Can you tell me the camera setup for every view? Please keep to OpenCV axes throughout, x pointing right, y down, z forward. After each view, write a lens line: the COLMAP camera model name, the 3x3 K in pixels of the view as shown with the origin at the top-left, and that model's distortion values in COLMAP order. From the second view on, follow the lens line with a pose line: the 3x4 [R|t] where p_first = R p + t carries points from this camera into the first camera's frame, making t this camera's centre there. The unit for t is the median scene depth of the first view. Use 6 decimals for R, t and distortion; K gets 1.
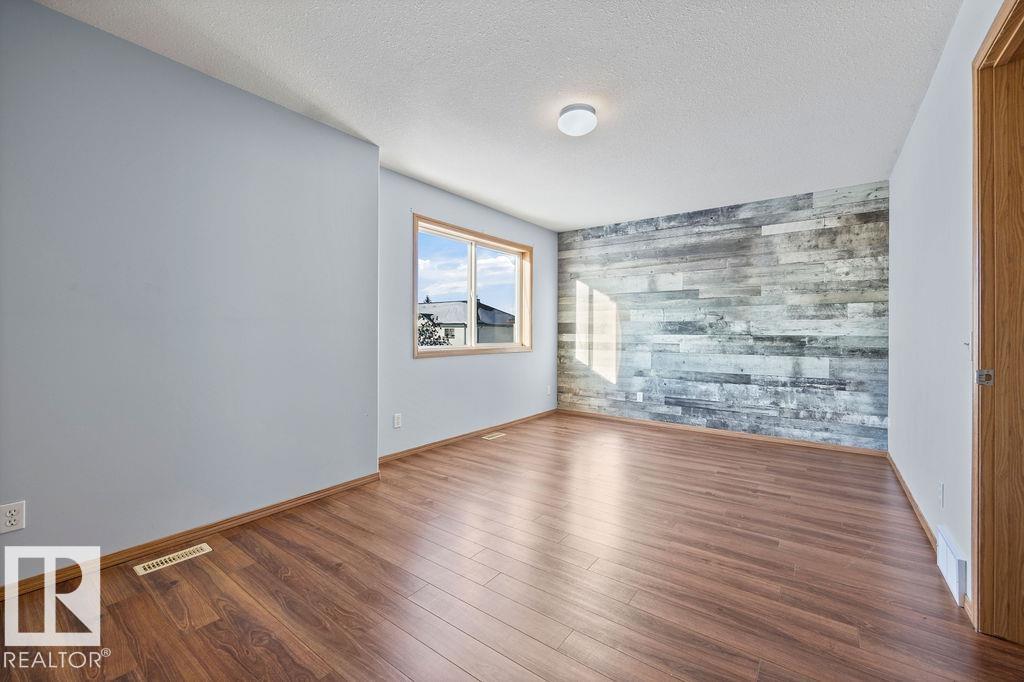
lens RADIAL K [[408.3, 0, 511.8], [0, 408.3, 334.5], [0, 0, 1]] dist [0.003333, 0.000331]
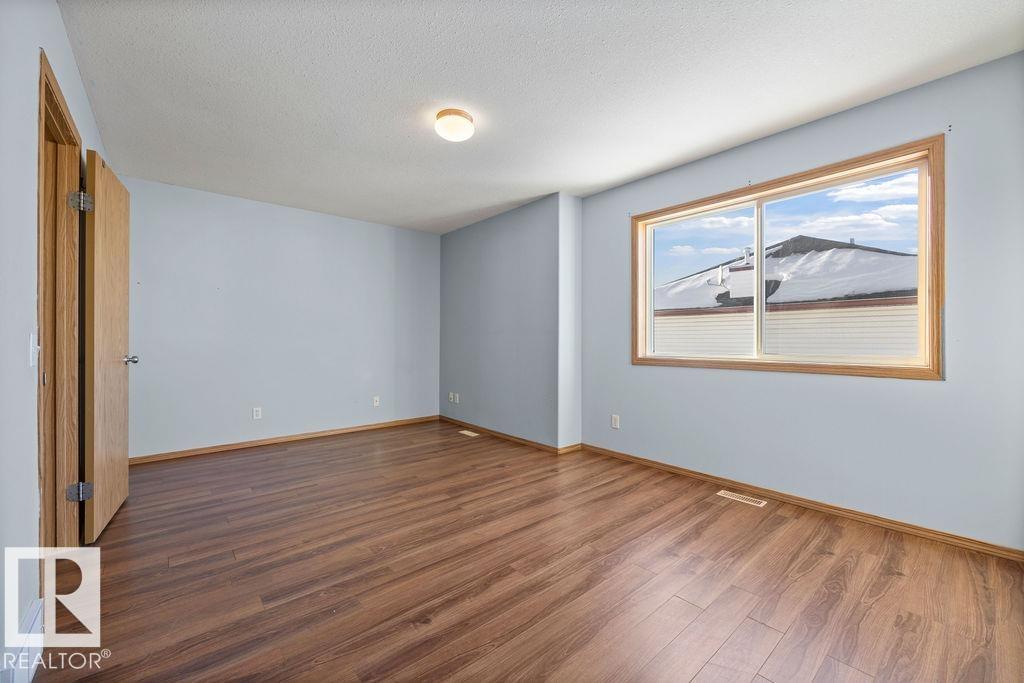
lens RADIAL K [[408.3, 0, 540.2], [0, 408.3, 340.0], [0, 0, 1]] dist [0.003333, 0.000331]
pose [[-0.164601, 0.004361, -0.986351, 0.638185], [-0.000504, 0.999990, 0.004505, -0.004352], [0.986360, 0.001238, -0.164598, 0.785433]]
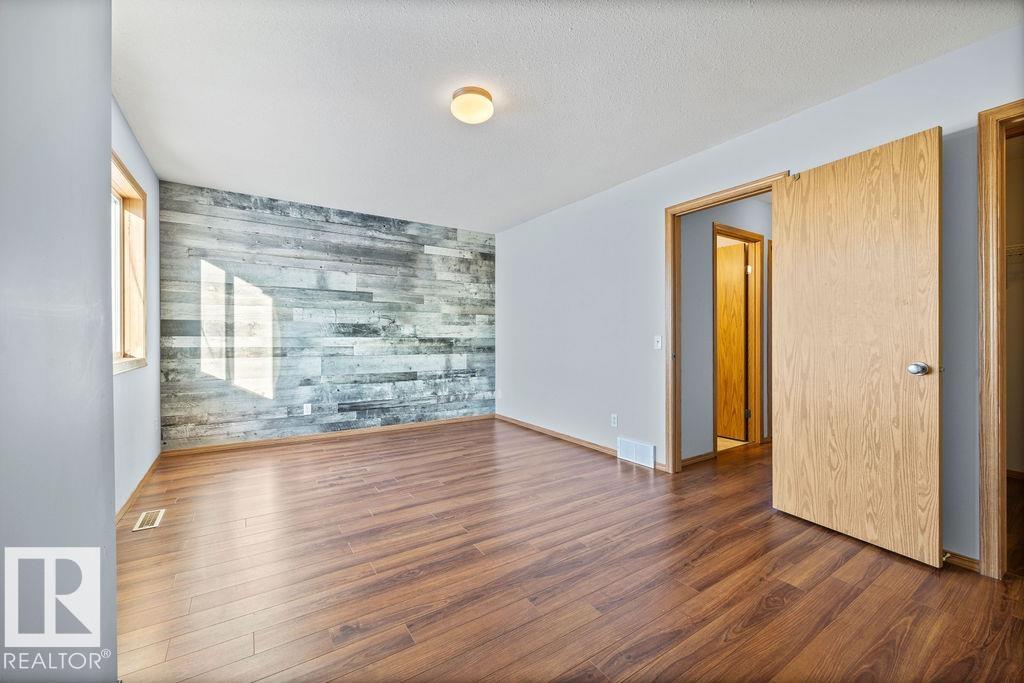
lens RADIAL K [[408.3, 0, 505.1], [0, 408.3, 337.6], [0, 0, 1]] dist [0.003333, 0.000331]
pose [[0.366198, -0.004039, 0.930528, -0.387568], [0.001544, 0.999992, 0.003732, -0.001545], [-0.930536, 0.000070, 0.366202, 0.337448]]
